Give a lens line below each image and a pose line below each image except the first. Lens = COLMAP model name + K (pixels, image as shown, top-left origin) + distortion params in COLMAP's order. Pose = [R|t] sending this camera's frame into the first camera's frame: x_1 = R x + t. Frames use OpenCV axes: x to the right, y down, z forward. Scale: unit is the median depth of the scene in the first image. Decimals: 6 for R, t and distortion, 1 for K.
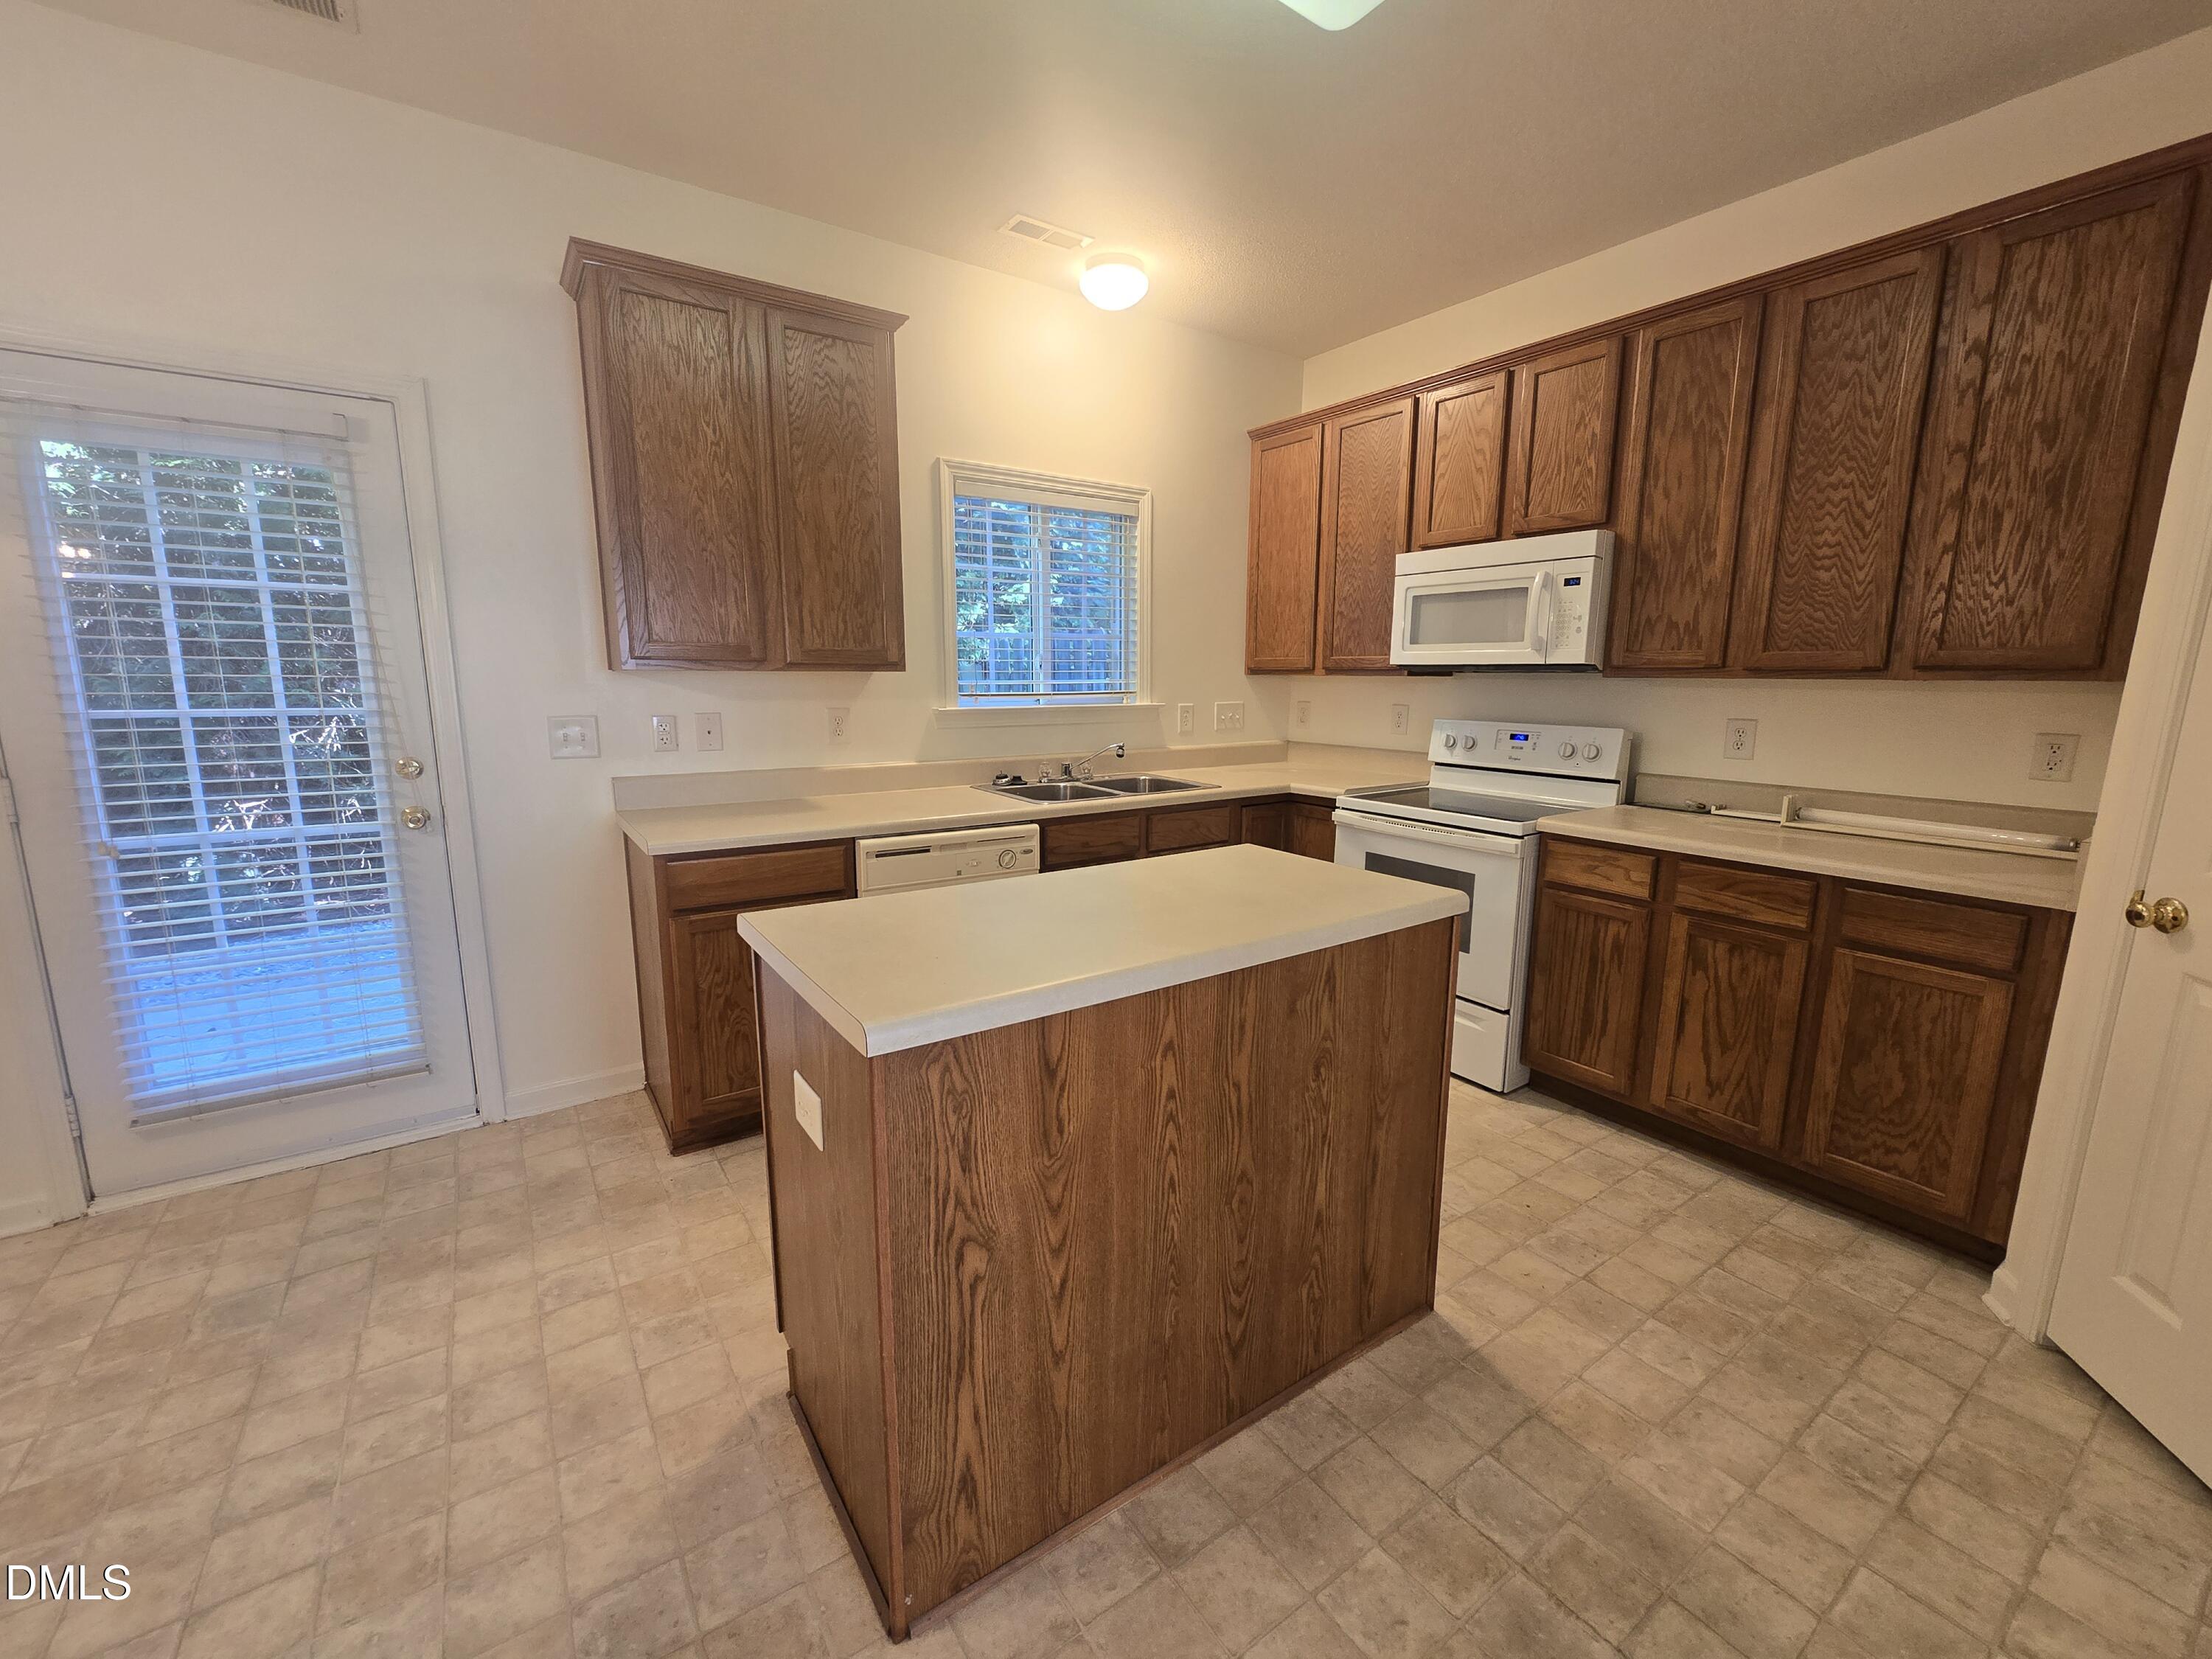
lens RADIAL K [[903.4, 0, 1106.0], [0, 903.4, 829.5], [0, 0, 1]] dist [0.001585, 0.000404]
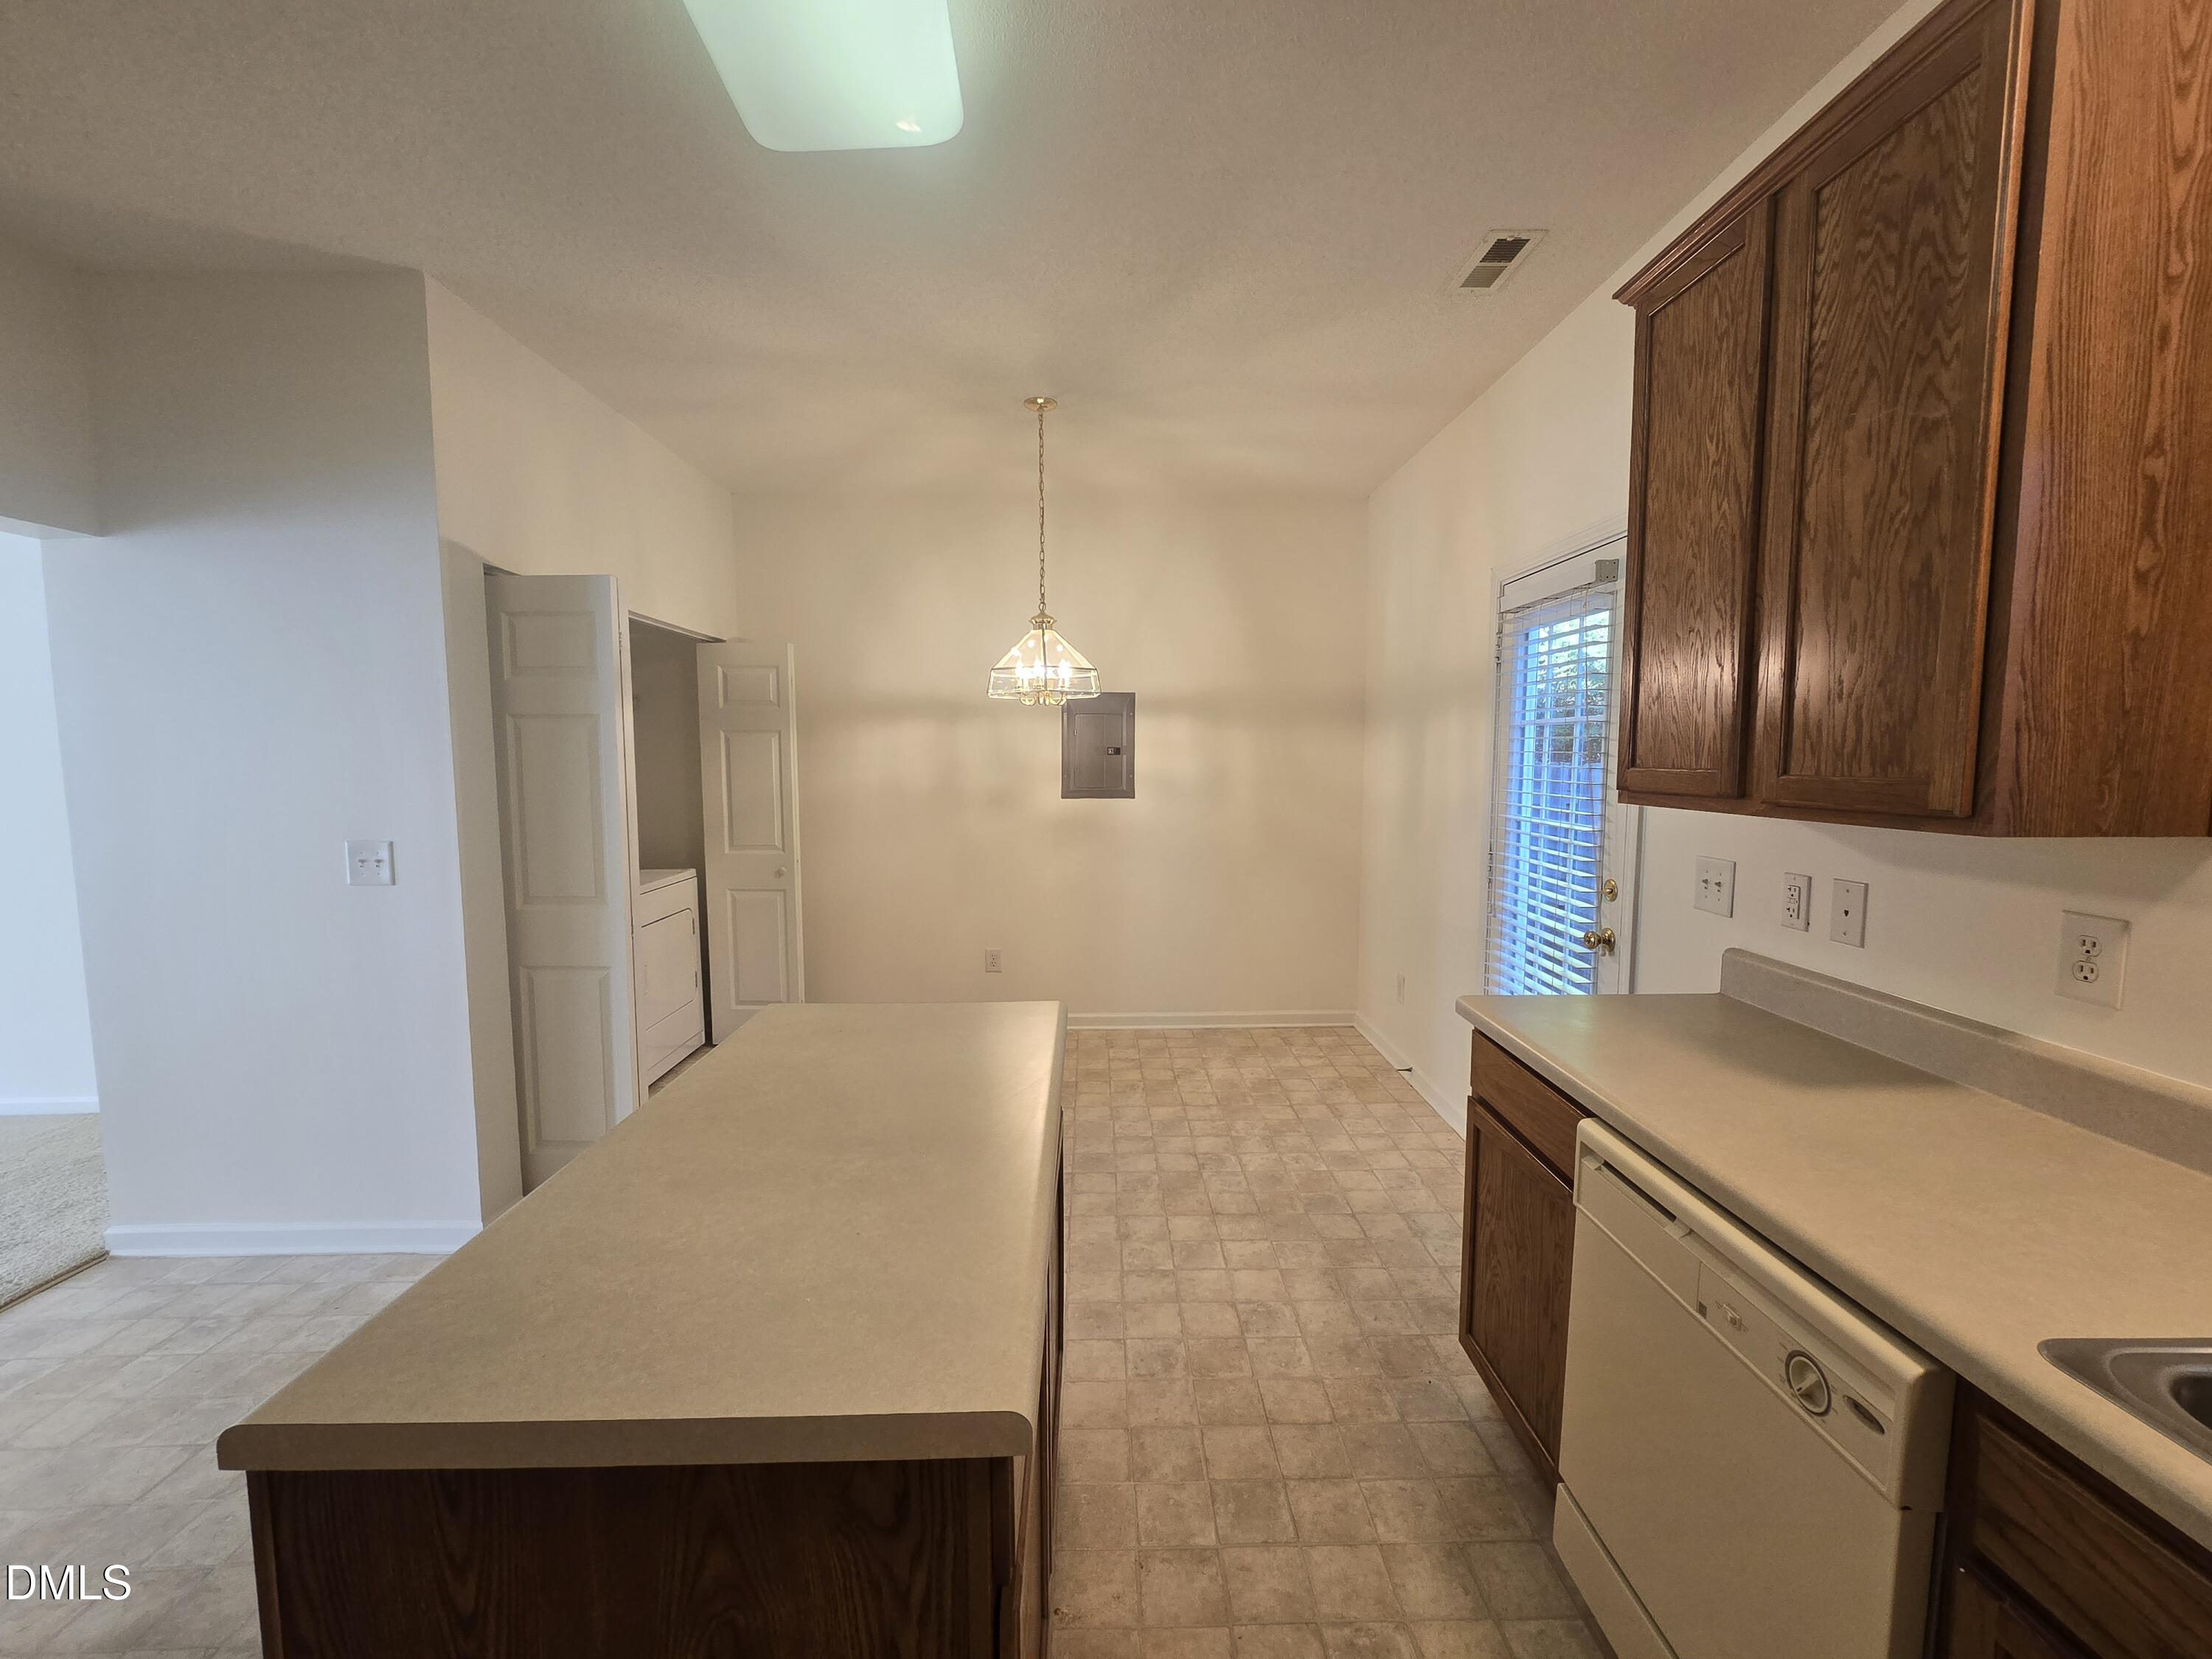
lens RADIAL K [[903.4, 0, 1106.0], [0, 903.4, 829.5], [0, 0, 1]] dist [0.001585, 0.000404]
pose [[-0.550119, 0.065741, -0.832495, 0.426369], [-0.143268, 0.974686, 0.171643, -0.262946], [0.822705, 0.213694, -0.526775, 1.233011]]
